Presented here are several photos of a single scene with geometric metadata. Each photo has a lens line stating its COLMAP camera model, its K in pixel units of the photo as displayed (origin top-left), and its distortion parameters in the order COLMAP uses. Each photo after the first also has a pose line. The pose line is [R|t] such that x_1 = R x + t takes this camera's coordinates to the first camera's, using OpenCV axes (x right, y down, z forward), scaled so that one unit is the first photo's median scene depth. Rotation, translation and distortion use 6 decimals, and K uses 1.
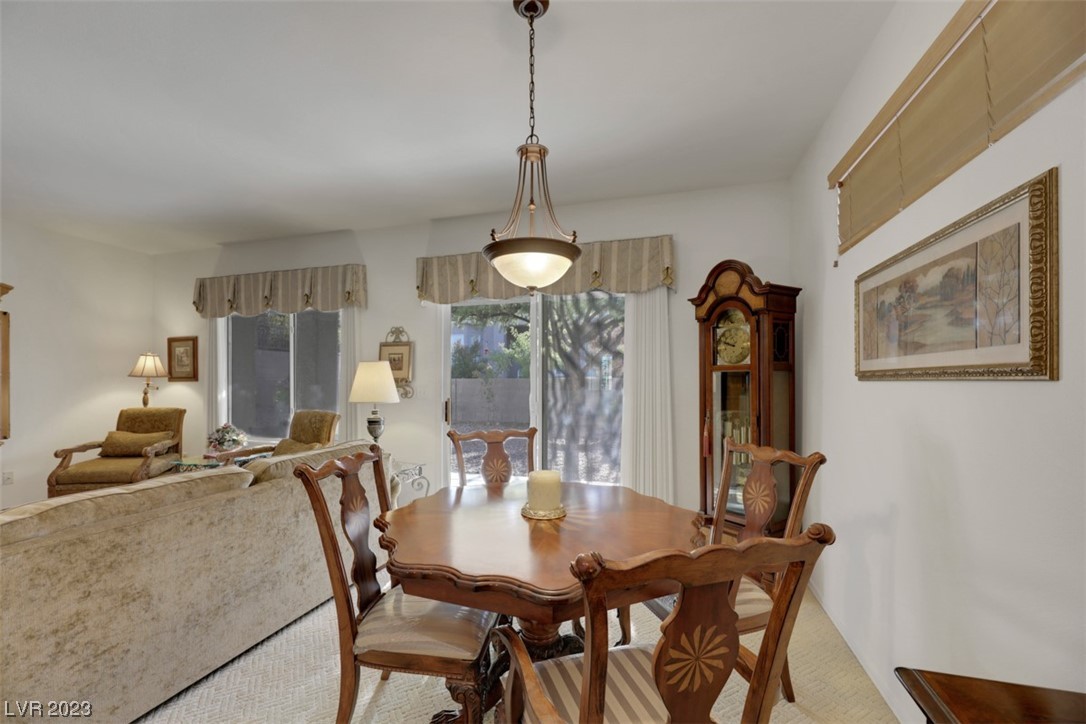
lens RADIAL K [[445.4, 0, 529.2], [0, 445.4, 379.2], [0, 0, 1]] dist [-0.001221, -0.000093]
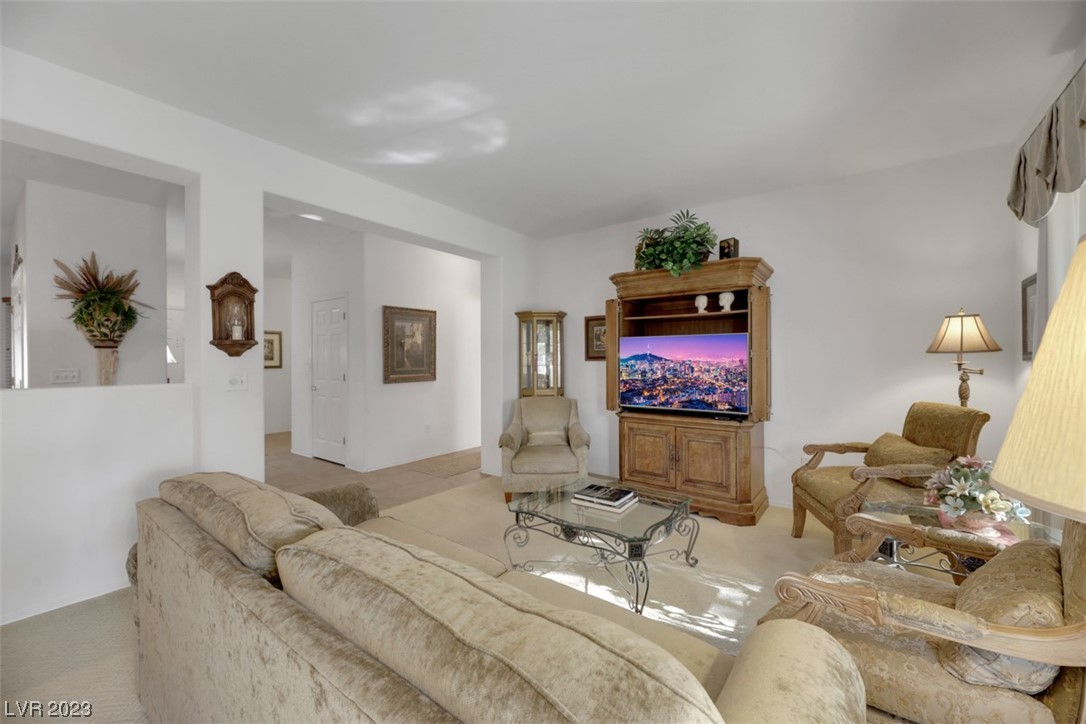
lens RADIAL K [[434.8, 0, 538.5], [0, 434.8, 362.0], [0, 0, 1]] dist [-0.001636, -0.000259]
pose [[-0.334160, 0.005513, -0.942500, -0.163868], [0.005494, 0.999977, 0.003902, 0.002518], [0.942500, -0.003875, -0.334183, 0.939433]]
